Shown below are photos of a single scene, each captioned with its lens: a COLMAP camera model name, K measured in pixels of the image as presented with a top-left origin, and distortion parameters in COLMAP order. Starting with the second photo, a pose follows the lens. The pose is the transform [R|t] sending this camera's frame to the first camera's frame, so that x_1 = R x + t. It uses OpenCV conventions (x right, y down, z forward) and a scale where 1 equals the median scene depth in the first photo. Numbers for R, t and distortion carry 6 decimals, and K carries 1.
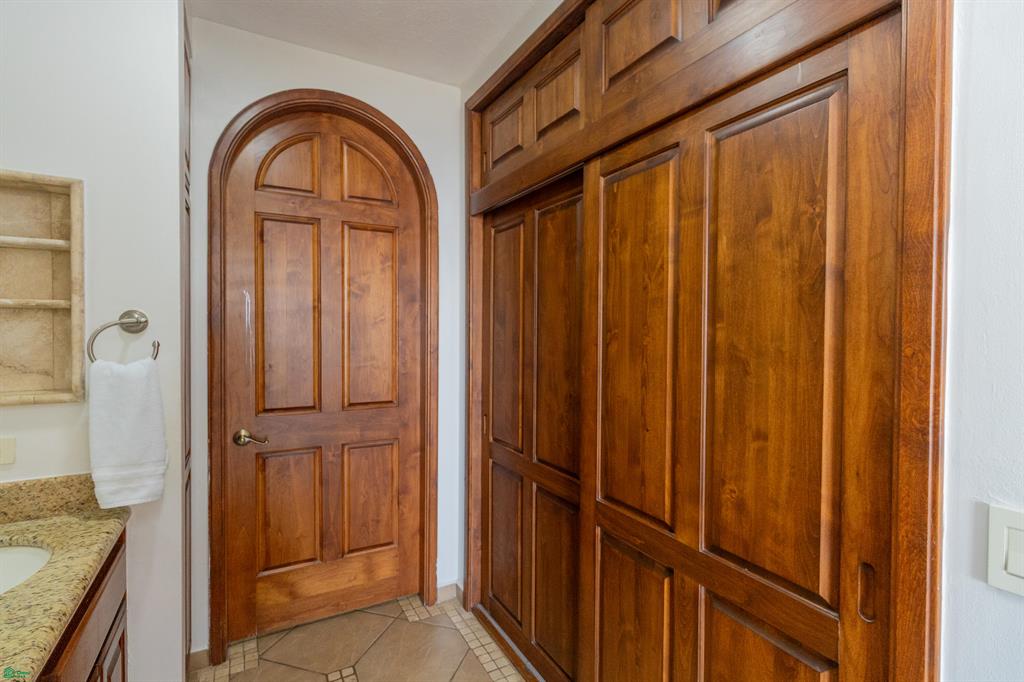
lens RADIAL K [[485.5, 0, 527.1], [0, 485.5, 339.6], [0, 0, 1]] dist [0.001658, 0.000473]
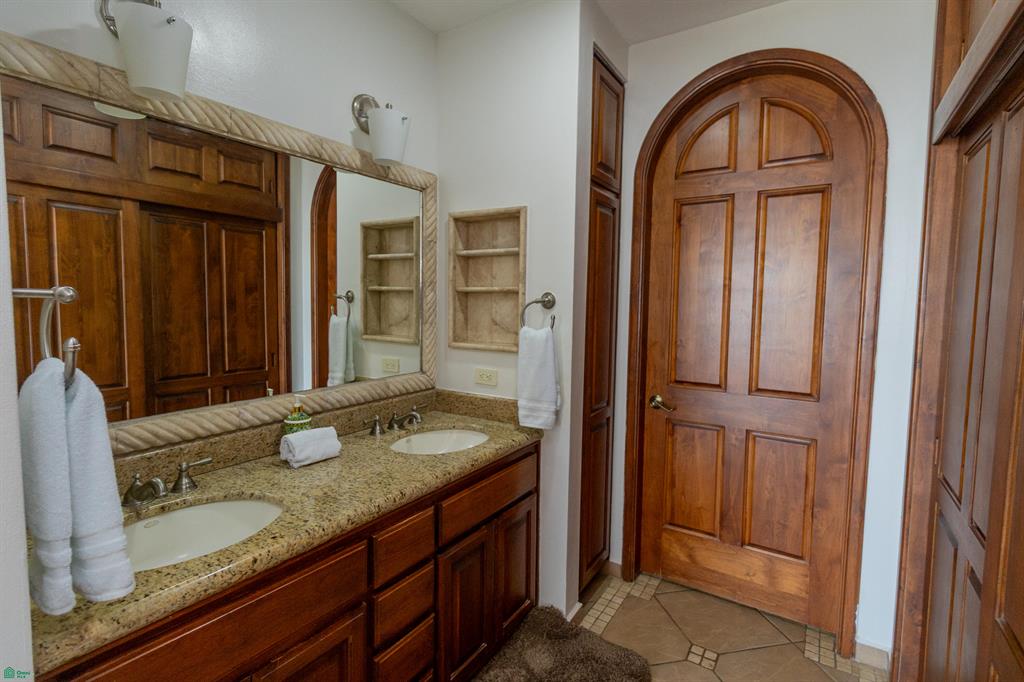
lens RADIAL K [[485.5, 0, 527.1], [0, 485.5, 339.6], [0, 0, 1]] dist [0.001658, 0.000473]
pose [[0.460236, 0.066582, -0.885296, 0.257355], [-0.031509, 0.997781, 0.058661, -0.002536], [0.887237, 0.000897, 0.461312, 0.188163]]
